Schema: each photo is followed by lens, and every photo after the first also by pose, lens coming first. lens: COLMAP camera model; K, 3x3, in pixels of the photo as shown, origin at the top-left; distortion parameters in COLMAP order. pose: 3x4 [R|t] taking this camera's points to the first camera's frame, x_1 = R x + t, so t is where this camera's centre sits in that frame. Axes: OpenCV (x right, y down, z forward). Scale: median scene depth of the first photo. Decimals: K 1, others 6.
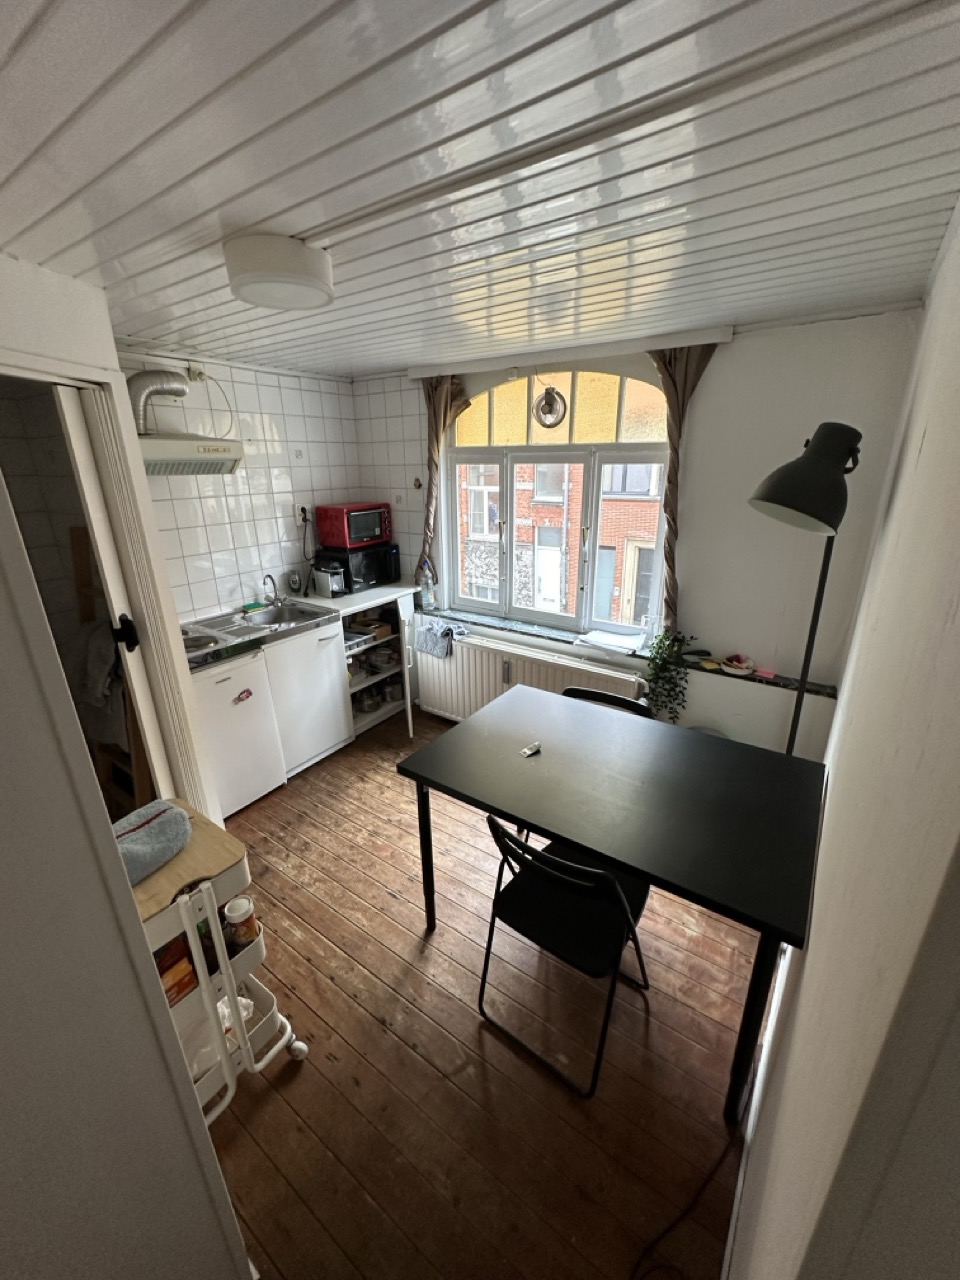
lens RADIAL K [[511.2, 0, 483.7], [0, 511.2, 639.2], [0, 0, 1]] dist [-0.003175, -0.000061]
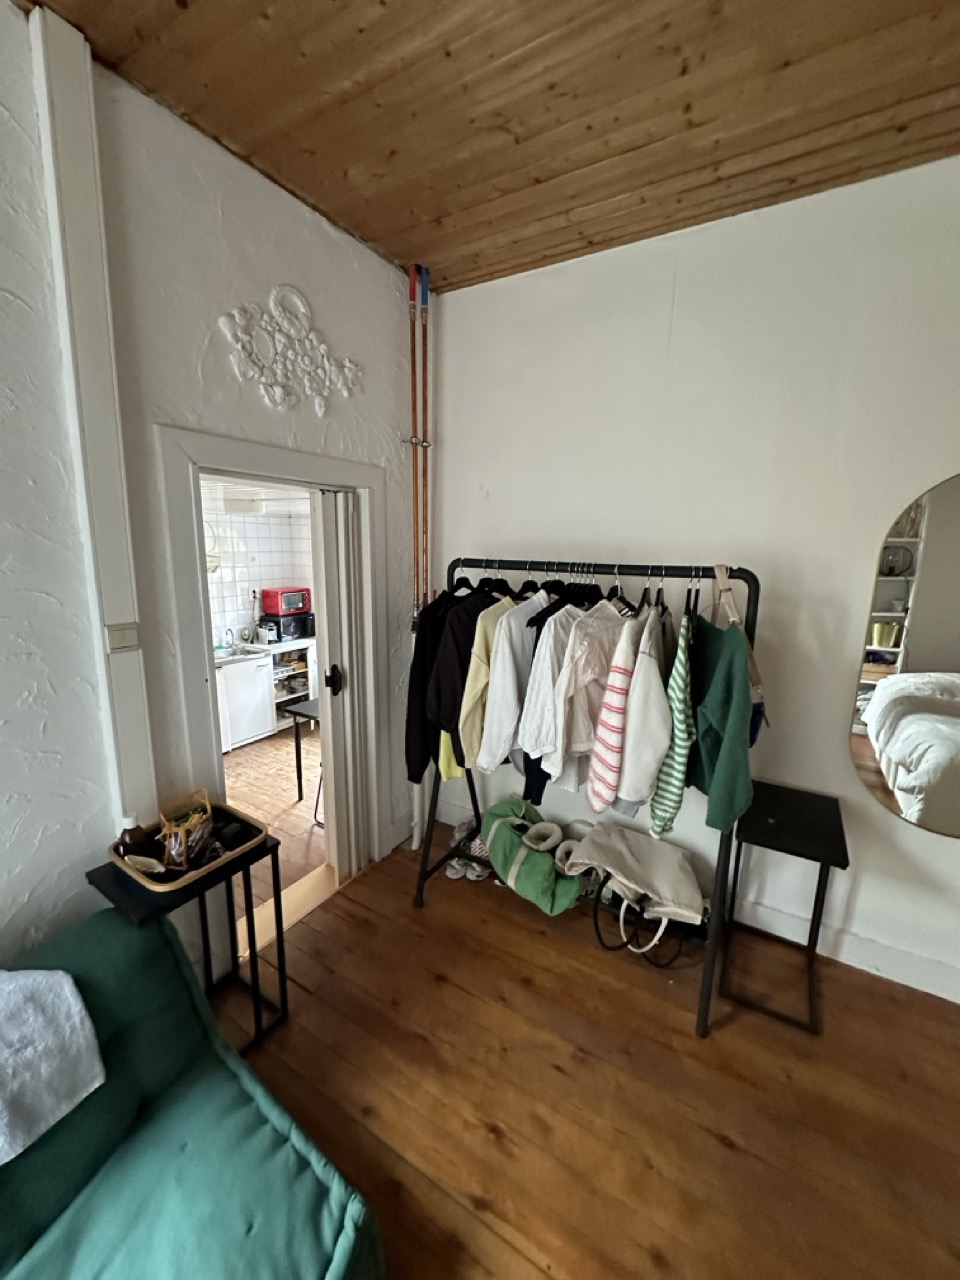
lens RADIAL K [[511.2, 0, 480.2], [0, 511.2, 638.4], [0, 0, 1]] dist [-0.003175, -0.000061]
pose [[0.997663, 0.015157, 0.066626, 0.338399], [-0.004821, 0.988270, -0.152643, 0.183104], [-0.068158, 0.151965, 0.986033, -0.825966]]
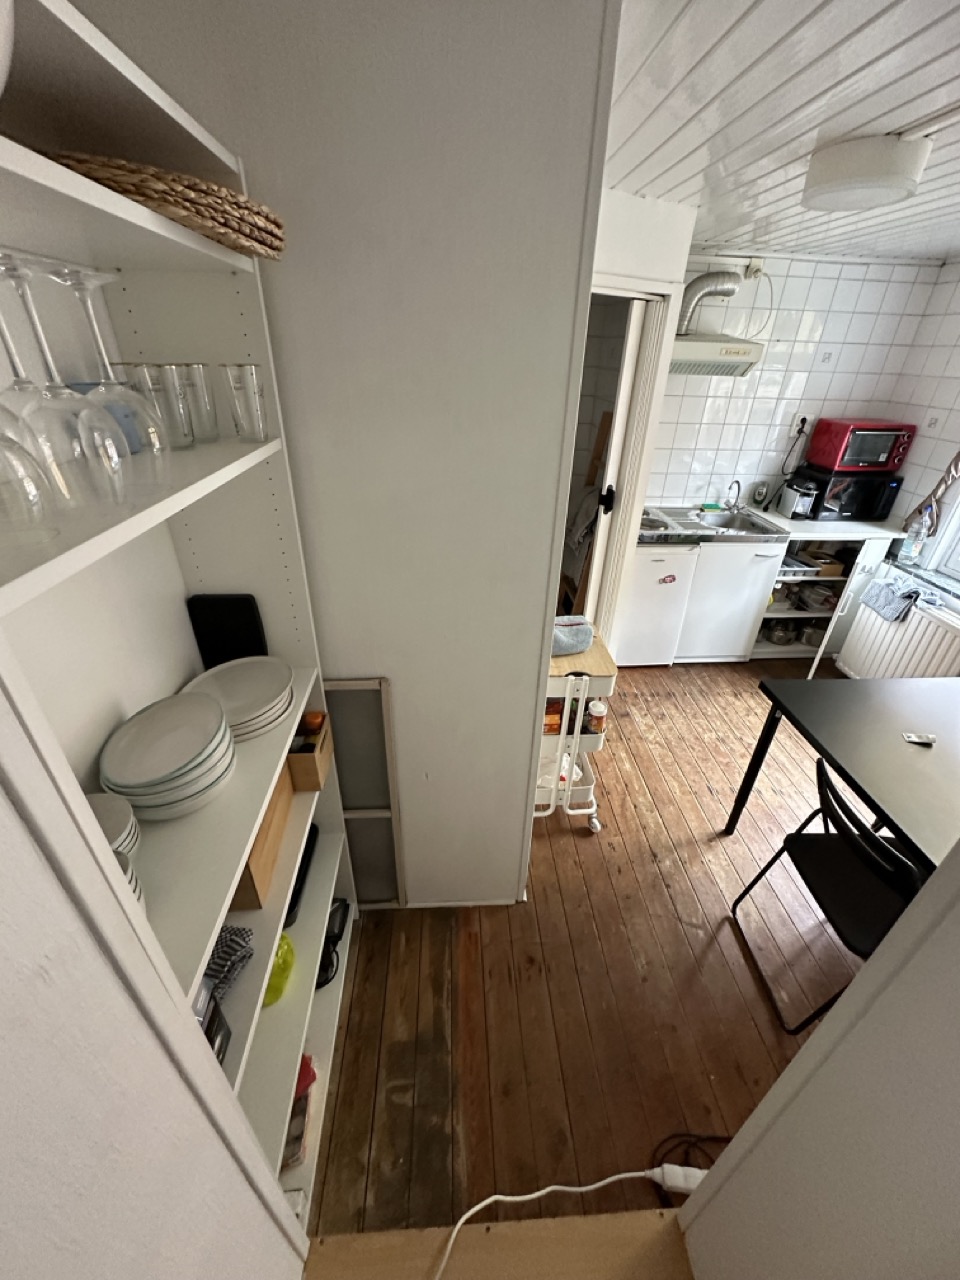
lens RADIAL K [[511.2, 0, 480.2], [0, 511.2, 640.5], [0, 0, 1]] dist [-0.003175, -0.000061]
pose [[0.622816, 0.417986, -0.661353, 0.089036], [-0.291867, 0.908429, 0.299282, 0.013170], [0.725888, 0.006629, 0.687780, -0.108982]]
